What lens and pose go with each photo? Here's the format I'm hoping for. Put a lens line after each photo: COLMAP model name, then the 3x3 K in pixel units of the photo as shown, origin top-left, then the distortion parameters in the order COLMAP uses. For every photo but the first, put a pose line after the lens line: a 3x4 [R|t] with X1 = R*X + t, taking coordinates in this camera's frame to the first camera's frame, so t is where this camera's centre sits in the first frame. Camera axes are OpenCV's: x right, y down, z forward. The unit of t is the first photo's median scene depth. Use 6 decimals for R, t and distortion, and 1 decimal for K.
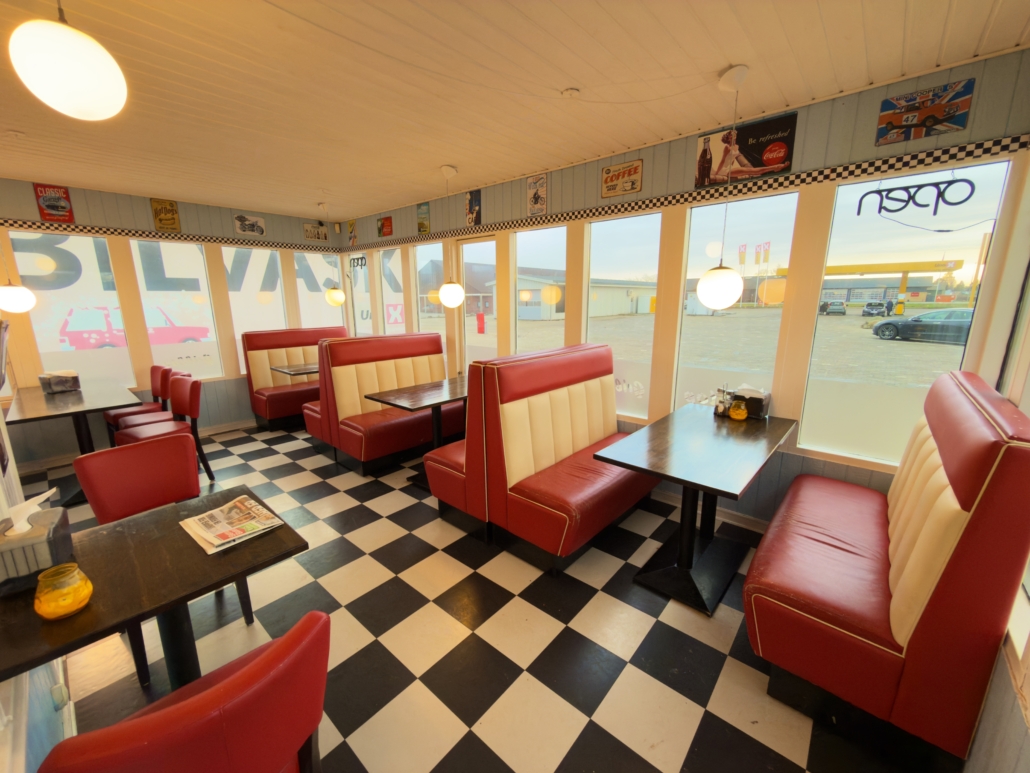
lens RADIAL K [[410.2, 0, 514.0], [0, 410.2, 388.3], [0, 0, 1]] dist [0.000172, 0.000705]
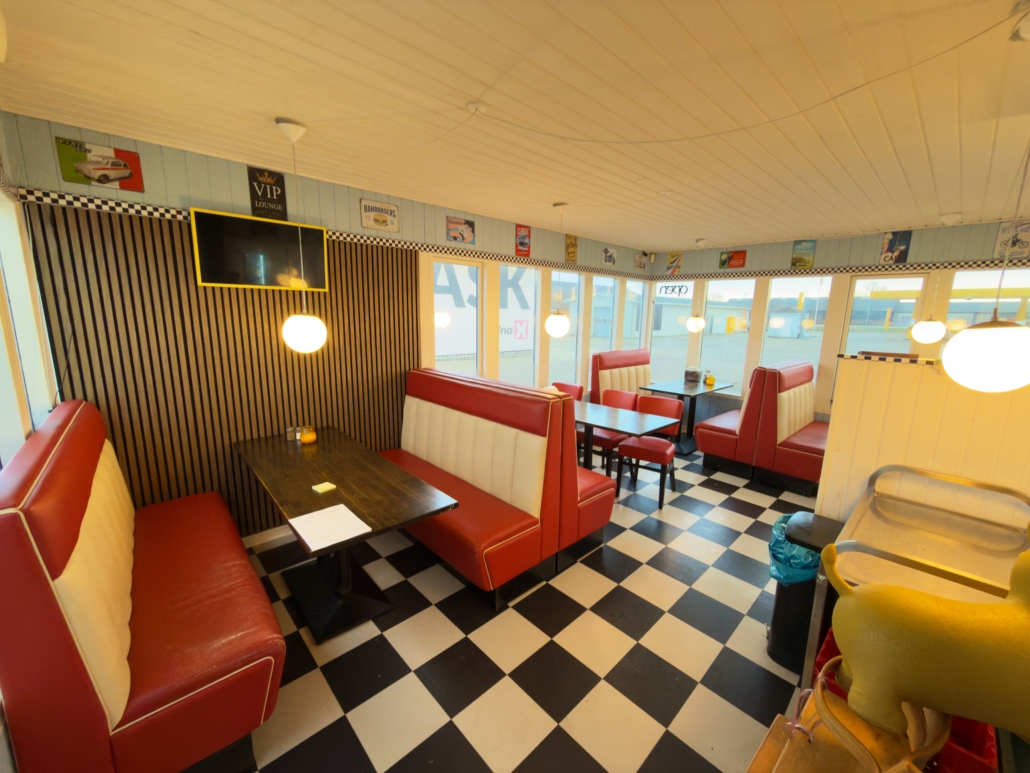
lens RADIAL K [[410.2, 0, 516.0], [0, 410.2, 383.6], [0, 0, 1]] dist [0.000172, 0.000705]
pose [[0.995685, 0.038778, -0.084302, -0.861587], [-0.042462, 0.998200, -0.042349, -0.002416], [0.082508, 0.045746, 0.995540, -0.103396]]
